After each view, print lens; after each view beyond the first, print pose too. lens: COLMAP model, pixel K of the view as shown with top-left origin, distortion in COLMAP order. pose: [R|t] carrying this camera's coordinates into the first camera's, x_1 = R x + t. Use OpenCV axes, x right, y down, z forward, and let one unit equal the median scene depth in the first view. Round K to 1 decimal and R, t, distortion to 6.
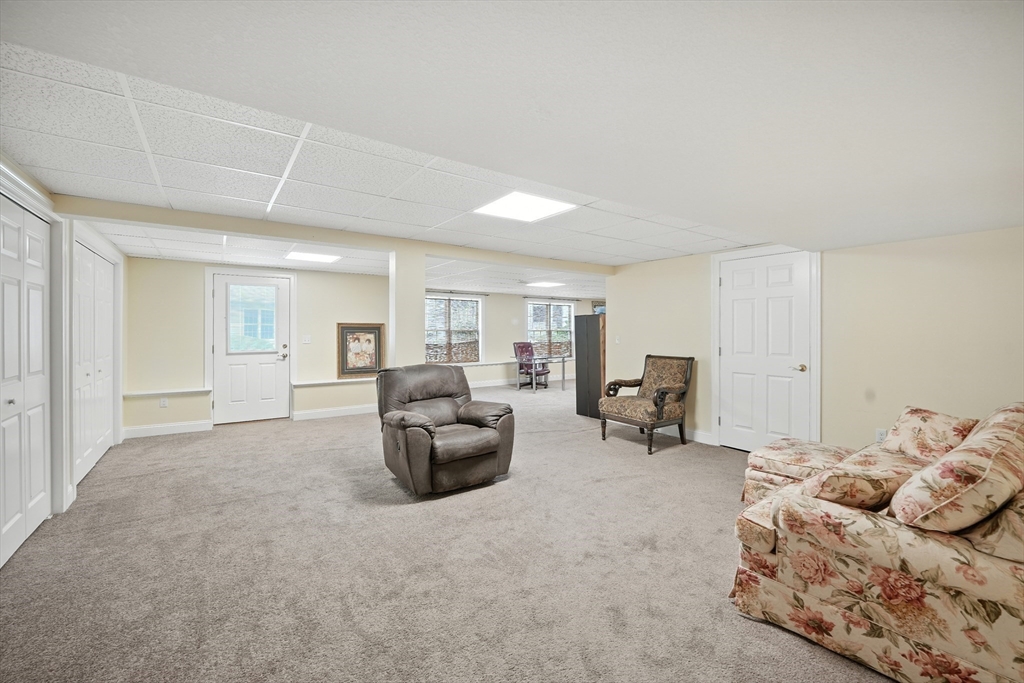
lens RADIAL K [[417.8, 0, 506.6], [0, 417.8, 334.1], [0, 0, 1]] dist [-0.006603, -0.000105]
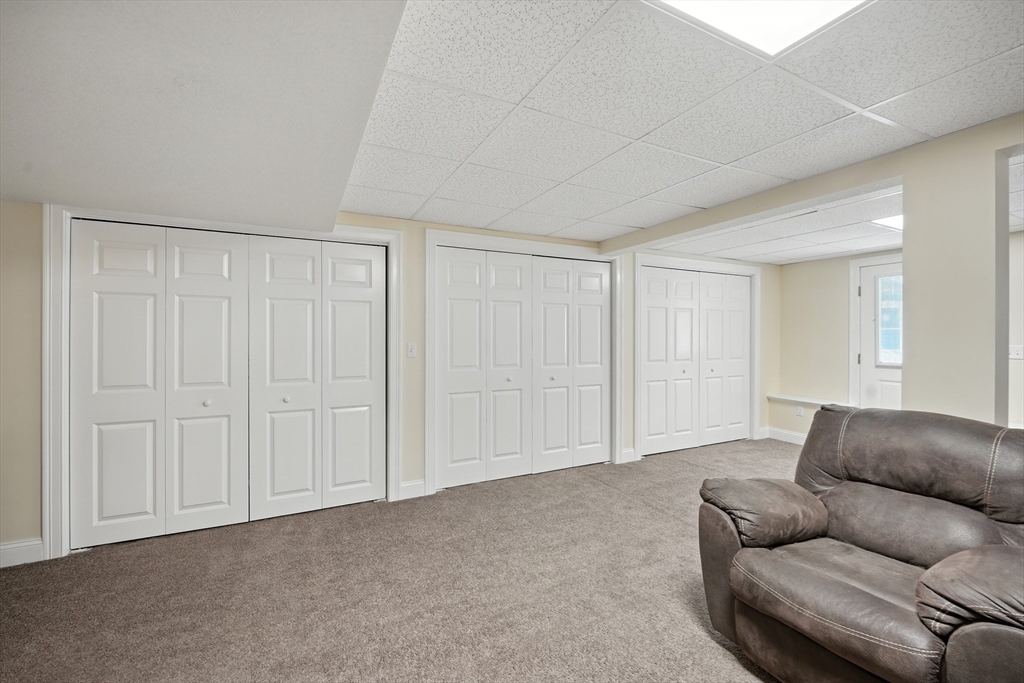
lens RADIAL K [[417.8, 0, 508.0], [0, 417.8, 337.3], [0, 0, 1]] dist [-0.006603, -0.000105]
pose [[-0.138564, 0.003247, -0.990348, 0.369744], [-0.009372, 0.999946, 0.004590, -0.007051], [0.990309, 0.009917, -0.138526, 0.775168]]
